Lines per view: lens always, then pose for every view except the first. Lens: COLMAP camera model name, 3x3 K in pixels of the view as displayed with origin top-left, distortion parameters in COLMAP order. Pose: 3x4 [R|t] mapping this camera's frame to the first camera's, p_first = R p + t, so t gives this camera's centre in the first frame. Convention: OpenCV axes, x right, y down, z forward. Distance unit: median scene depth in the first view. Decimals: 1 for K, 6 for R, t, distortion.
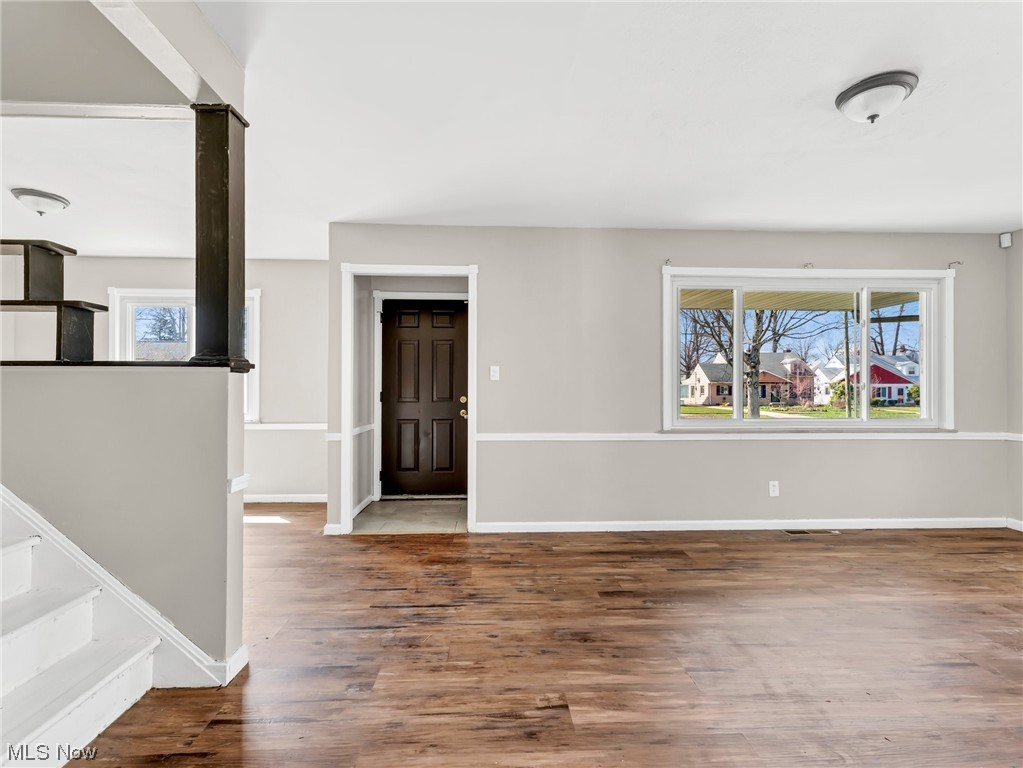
lens RADIAL K [[468.9, 0, 509.0], [0, 468.9, 385.4], [0, 0, 1]] dist [0.001691, 0.000336]
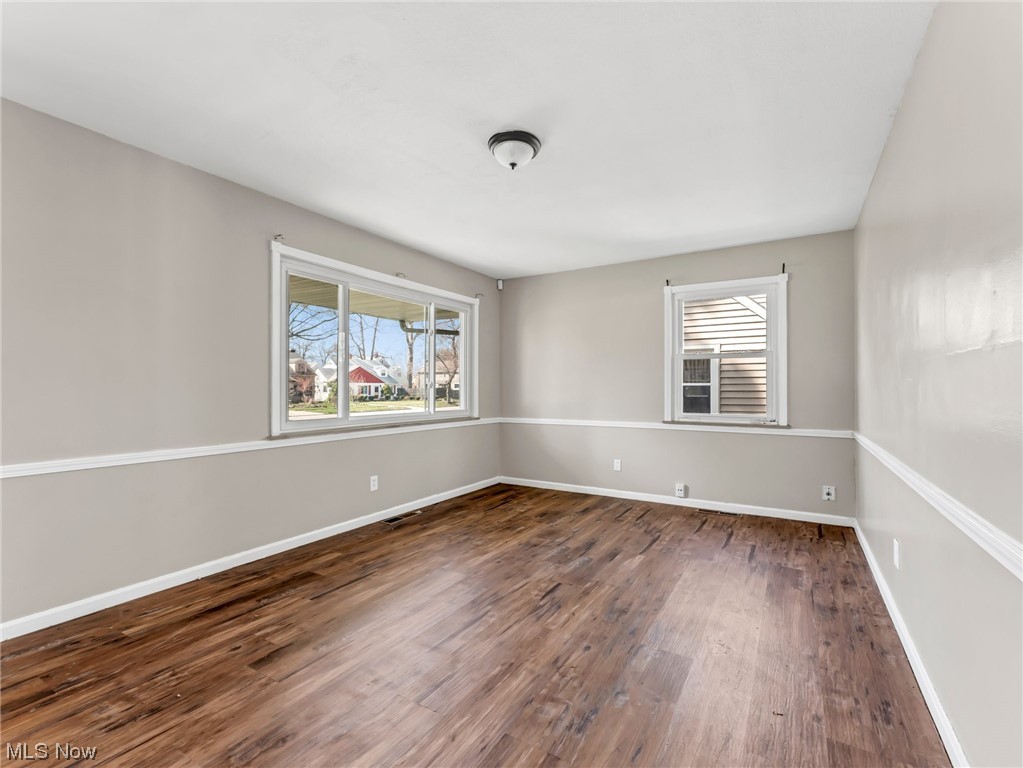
lens RADIAL K [[468.9, 0, 509.0], [0, 468.9, 385.4], [0, 0, 1]] dist [0.001691, 0.000336]
pose [[0.557215, 0.003950, 0.830359, -0.147447], [-0.007386, 0.999973, 0.000200, 0.001357], [-0.830335, -0.006245, 0.557229, 0.198147]]
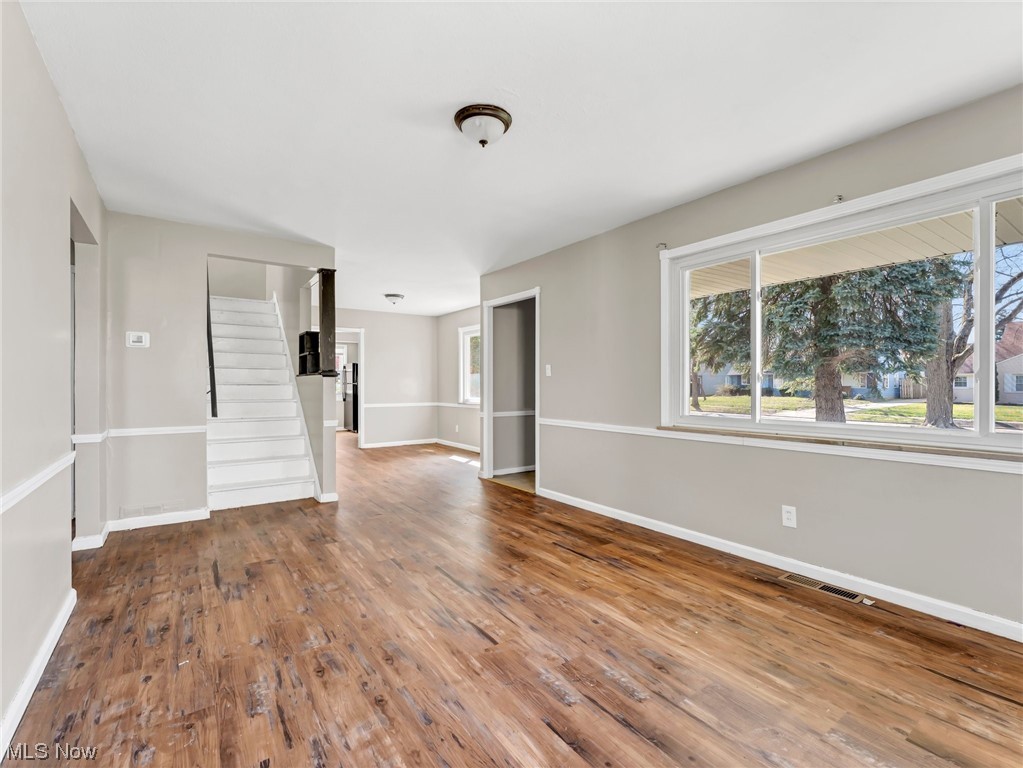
lens RADIAL K [[477.8, 0, 517.1], [0, 477.8, 386.9], [0, 0, 1]] dist [-0.002792, -0.000723]
pose [[0.542035, 0.000834, -0.840356, 1.086491], [0.011261, 0.999903, 0.008256, 0.006094], [0.840281, -0.013939, 0.541972, 0.265536]]
